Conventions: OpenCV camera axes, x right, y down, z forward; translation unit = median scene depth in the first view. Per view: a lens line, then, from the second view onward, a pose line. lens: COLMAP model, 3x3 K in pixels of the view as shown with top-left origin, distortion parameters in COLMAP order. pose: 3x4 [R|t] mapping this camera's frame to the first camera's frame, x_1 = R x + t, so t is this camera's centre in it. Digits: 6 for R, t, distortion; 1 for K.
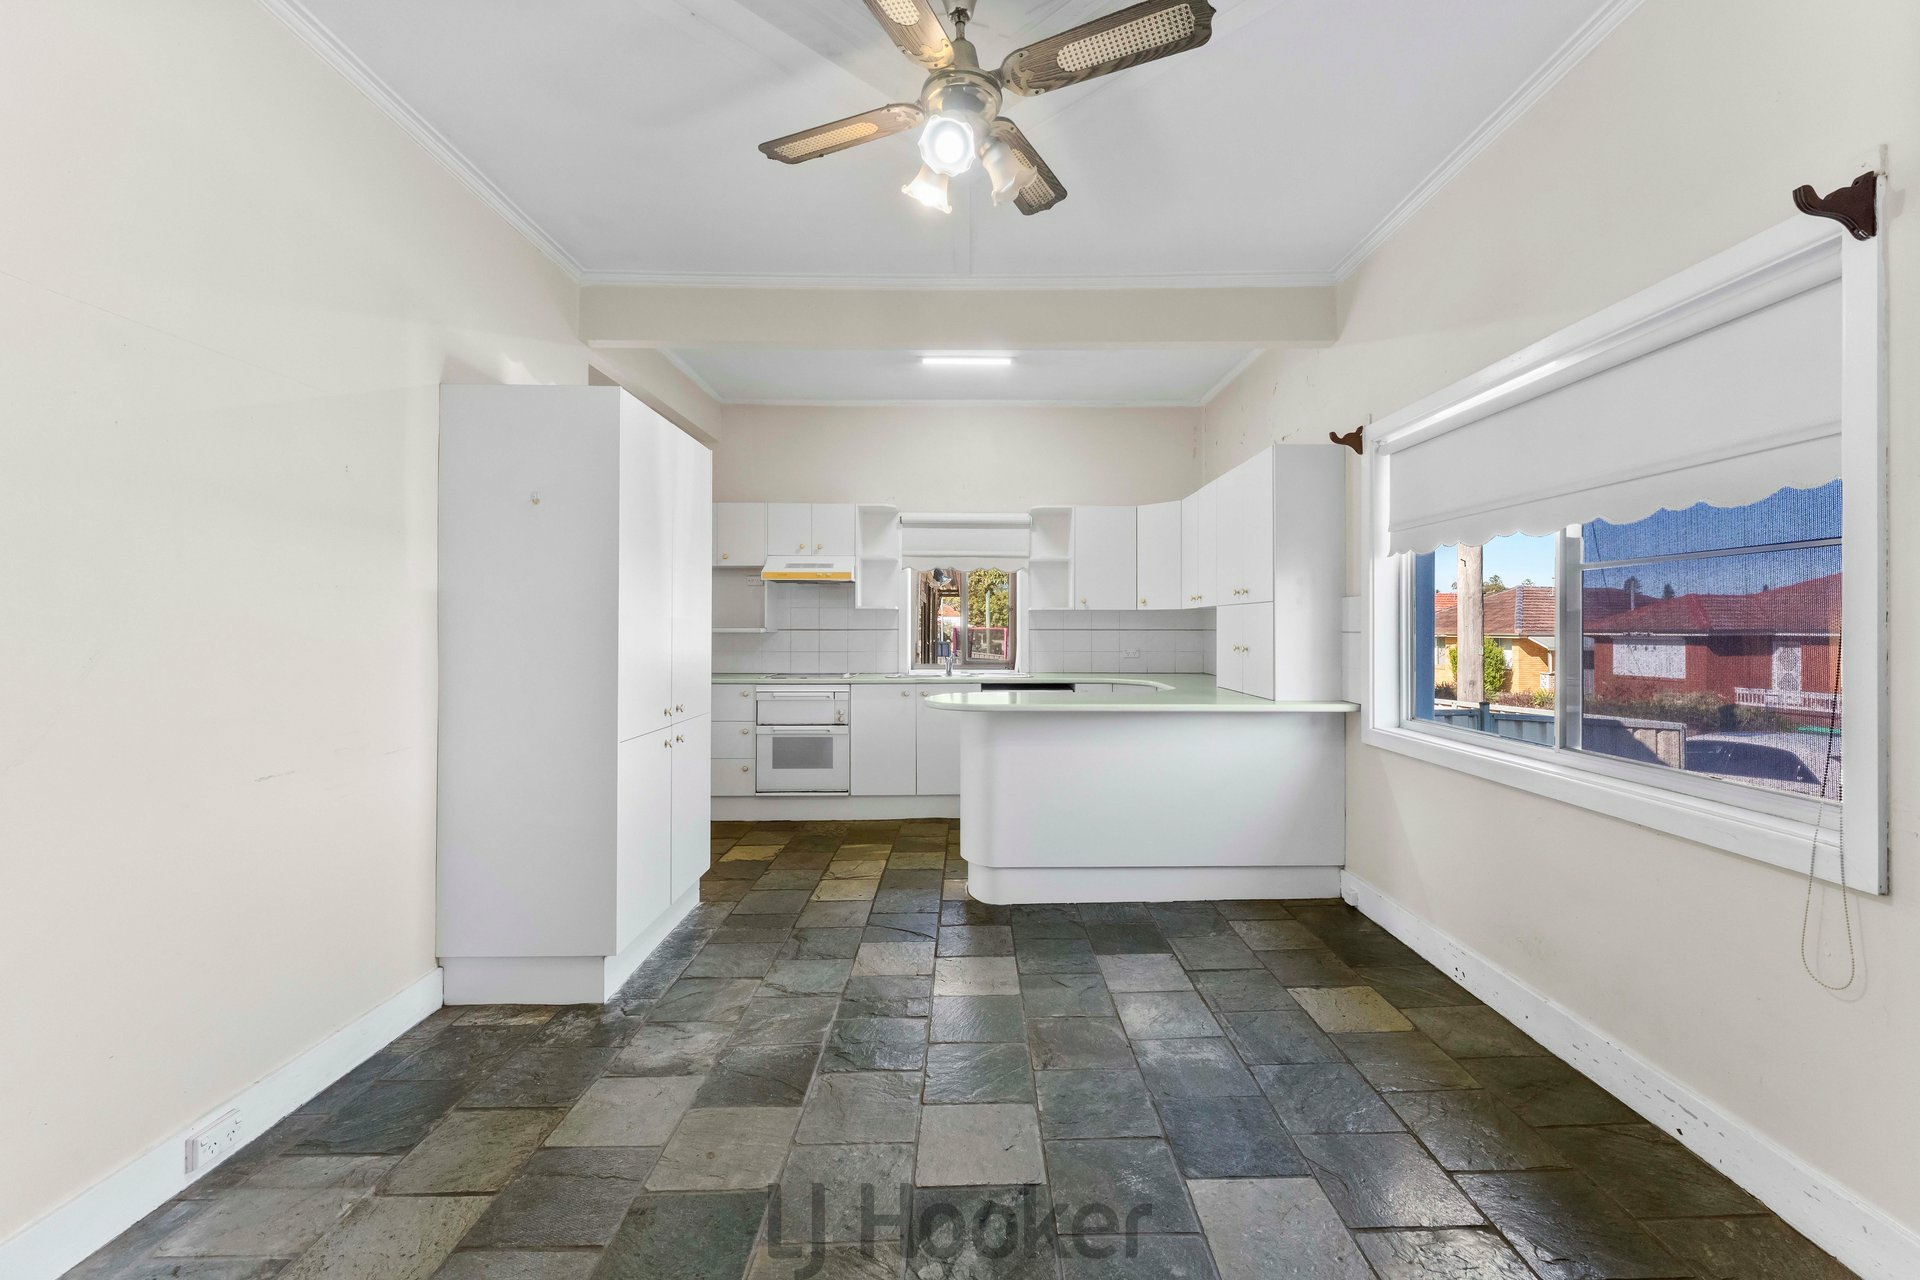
lens RADIAL K [[785.9, 0, 994.4], [0, 785.9, 623.2], [0, 0, 1]] dist [0.006008, -0.001567]
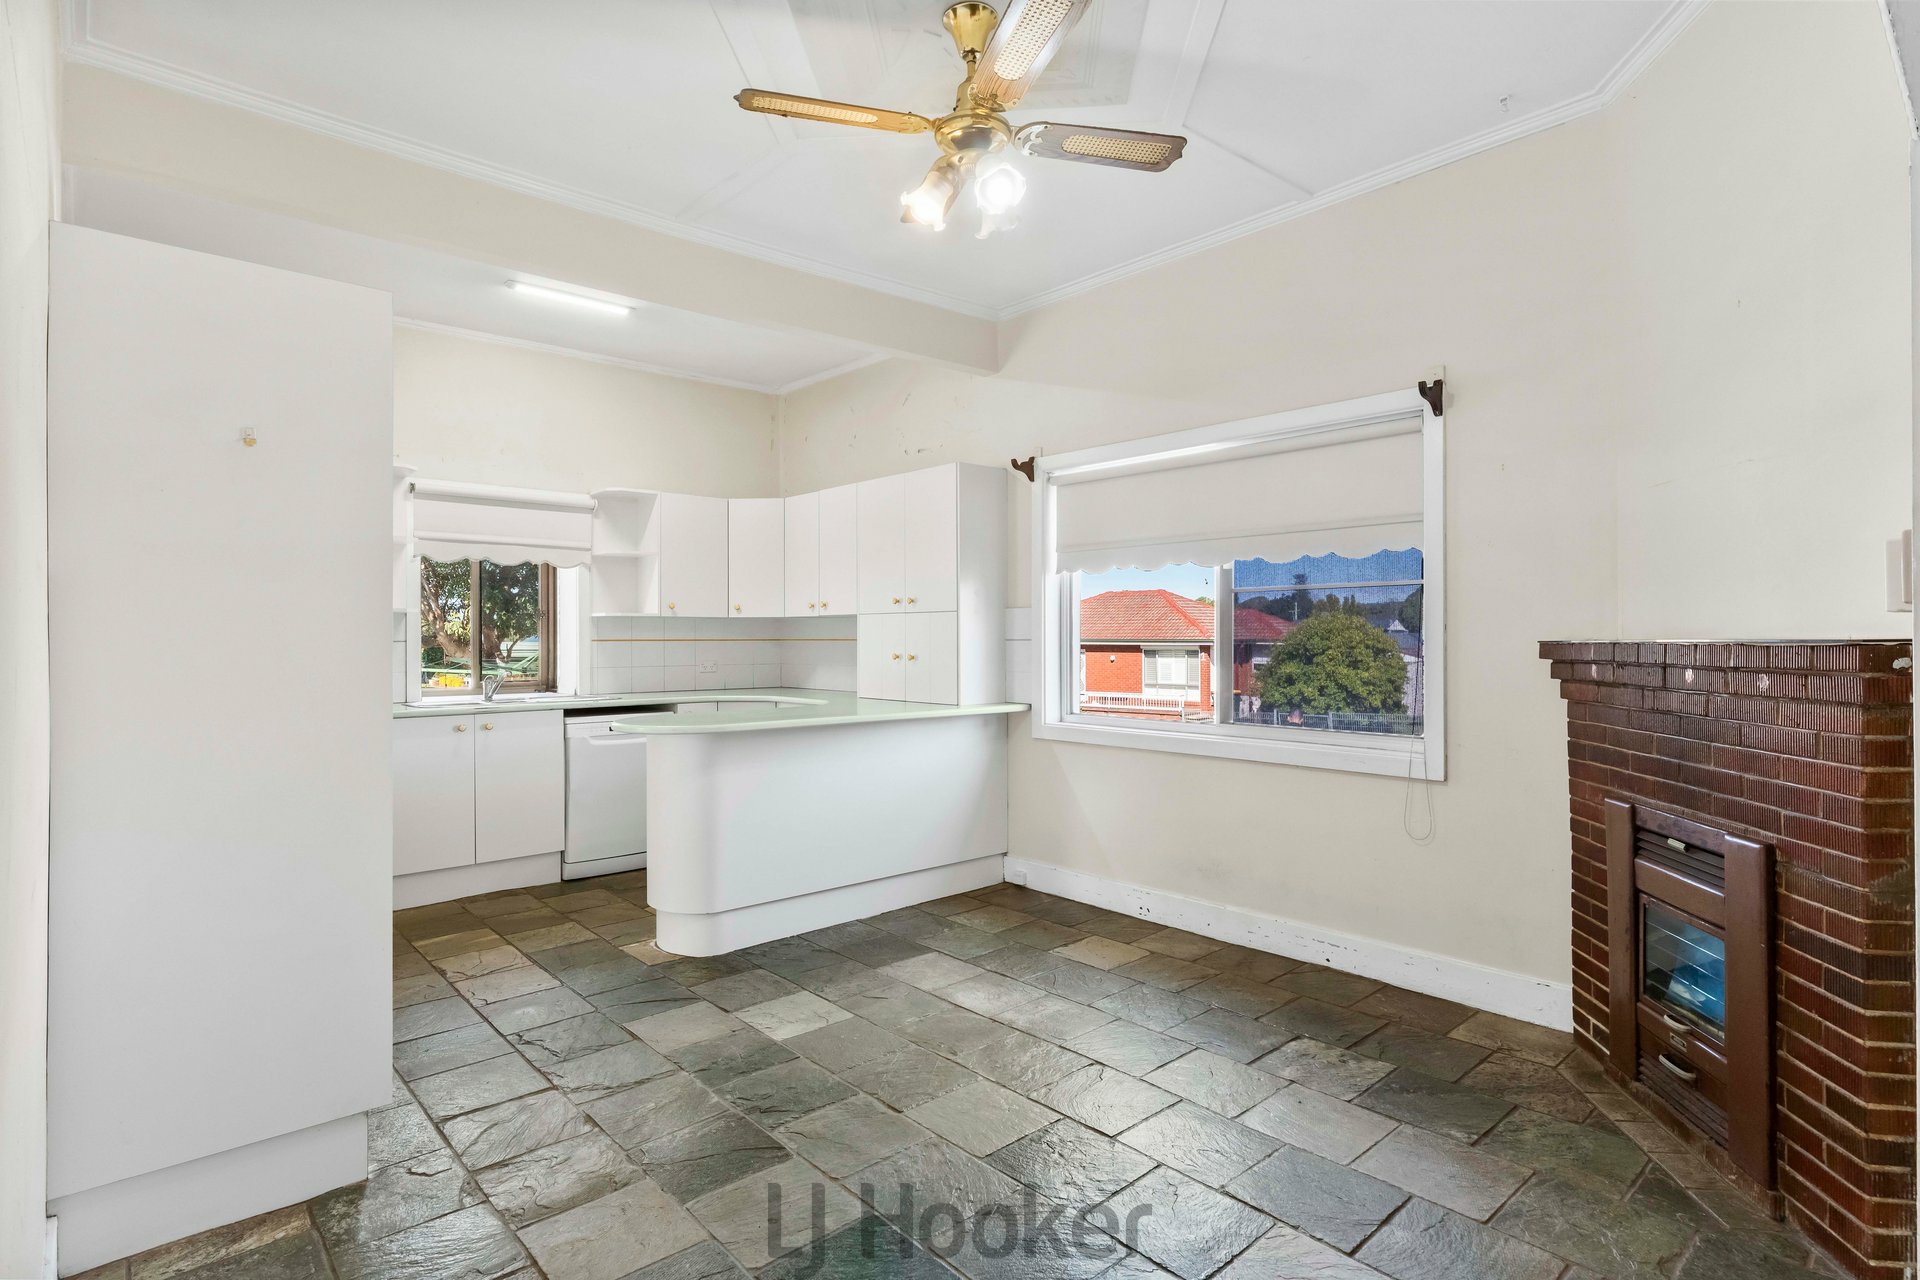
lens RADIAL K [[967.4, 0, 961.5], [0, 967.4, 634.8], [0, 0, 1]] dist [0.013438, -0.000568]
pose [[0.764896, -0.001361, 0.644152, -0.503675], [0.000961, 0.999999, 0.000971, 0.003015], [-0.644153, -0.000123, 0.764897, 0.006067]]
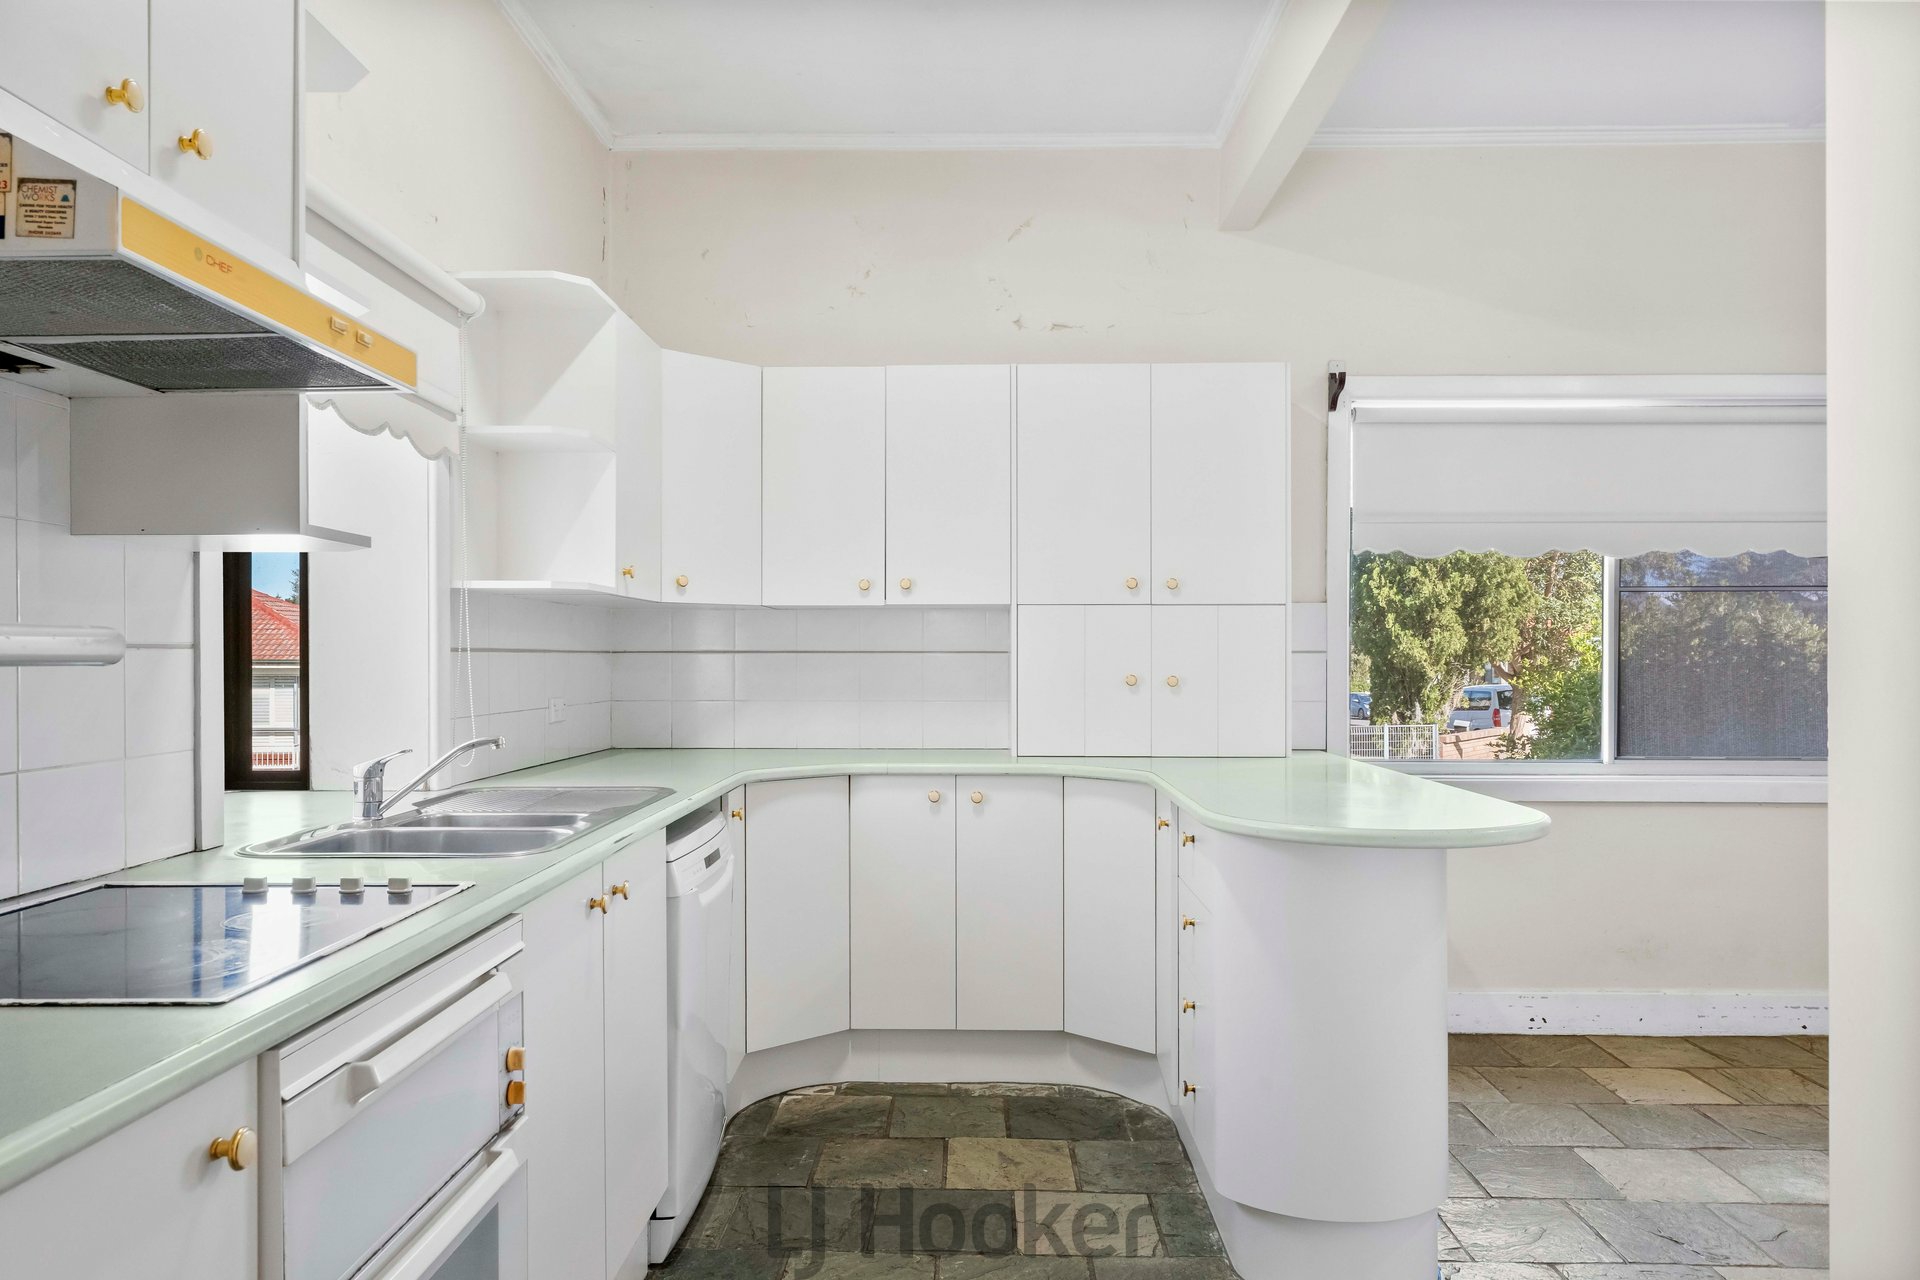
lens RADIAL K [[1281.8, 0, 949.4], [0, 1281.8, 653.7], [0, 0, 1]] dist [0.008018, -0.004417]
pose [[0.056551, 0.001605, 0.998398, -0.759877], [-0.004104, 0.999991, -0.001375, 0.016377], [-0.998391, -0.004020, 0.056557, 1.291185]]
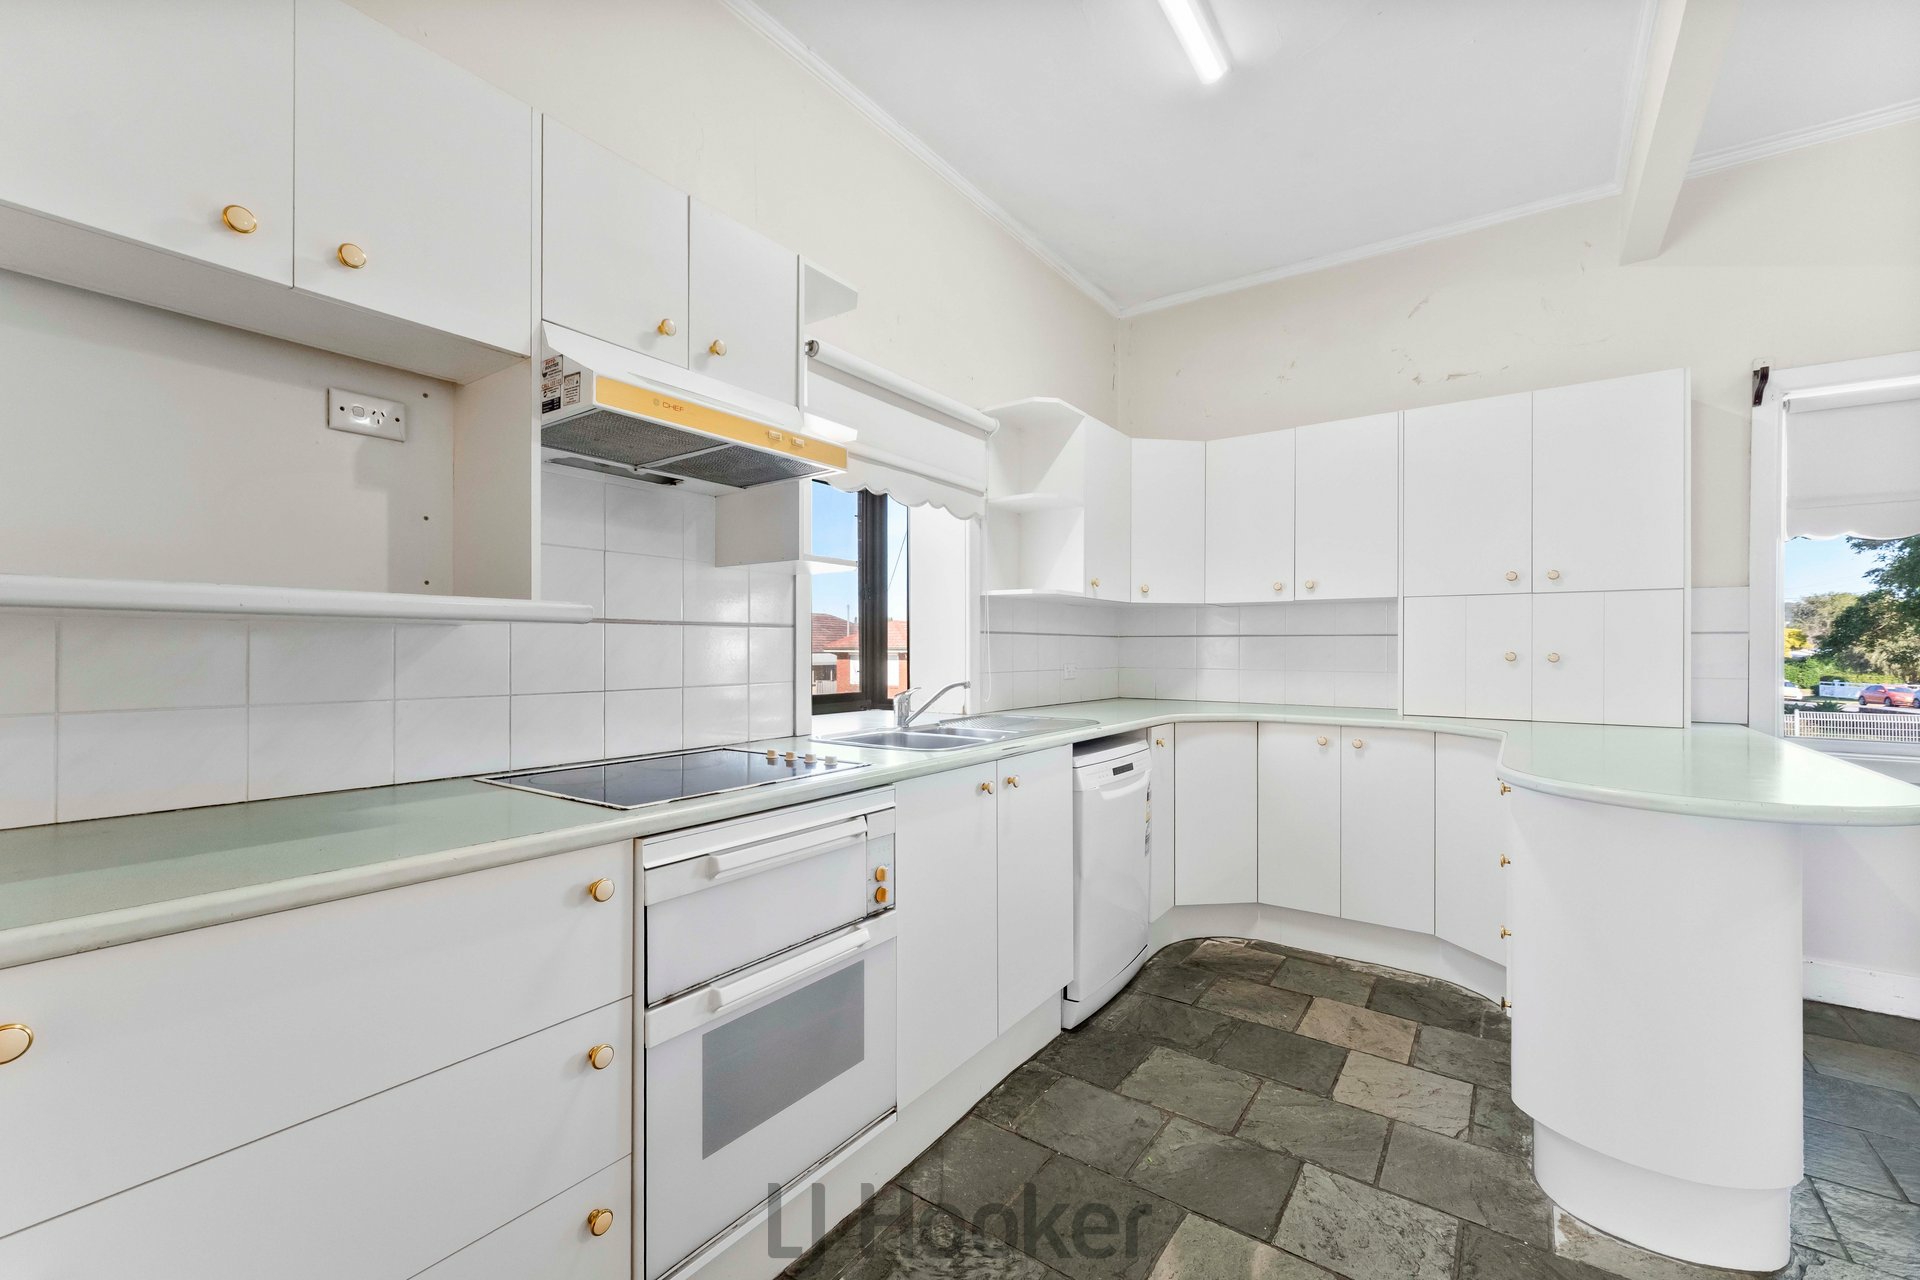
lens RADIAL K [[785.9, 0, 966.0], [0, 785.9, 645.4], [0, 0, 1]] dist [0.006008, -0.001567]
pose [[0.603861, 0.003151, 0.797083, -0.639900], [-0.005451, 0.999985, 0.000177, 0.028702], [-0.797071, -0.004452, 0.603869, 1.151472]]
